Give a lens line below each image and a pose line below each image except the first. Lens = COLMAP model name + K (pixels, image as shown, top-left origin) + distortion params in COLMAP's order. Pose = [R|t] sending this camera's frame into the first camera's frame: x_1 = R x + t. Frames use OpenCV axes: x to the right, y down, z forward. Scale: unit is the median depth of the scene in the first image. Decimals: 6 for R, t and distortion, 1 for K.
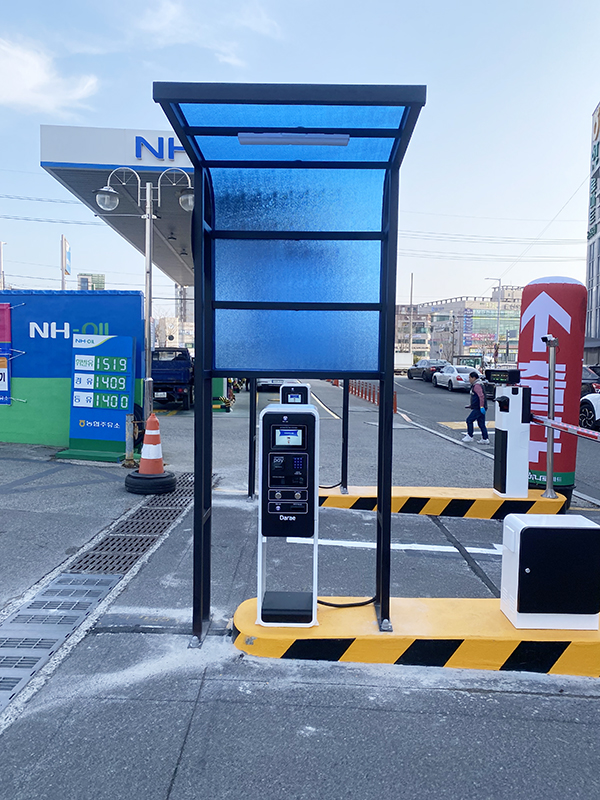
lens RADIAL K [[605.0, 0, 306.7], [0, 605.0, 396.9], [0, 0, 1]] dist [0.037264, -0.033070]
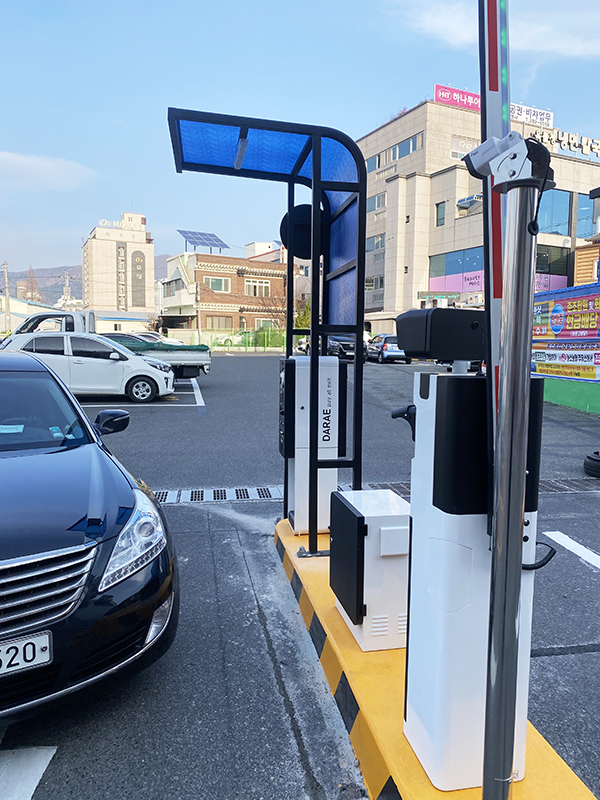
lens RADIAL K [[604.6, 0, 305.5], [0, 604.6, 397.8], [0, 0, 1]] dist [0.066515, -0.124404]
pose [[0.187586, 0.070825, -0.979691, 0.638414], [-0.069546, 0.995852, 0.058677, 0.016050], [0.979783, 0.057127, 0.191734, 0.415116]]
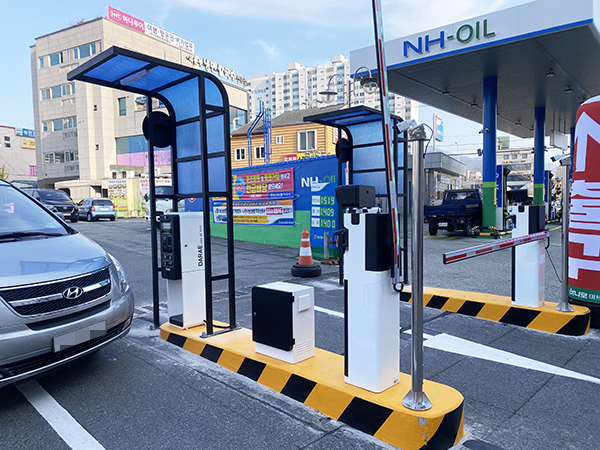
lens RADIAL K [[453.8, 0, 298.6], [0, 453.8, 235.2], [0, 0, 1]] dist [0.037264, -0.033070]
pose [[0.716275, 0.018191, -0.697581, 0.662084], [-0.014524, 0.999832, 0.011159, 0.036556], [0.697667, 0.002138, 0.716419, 0.131769]]
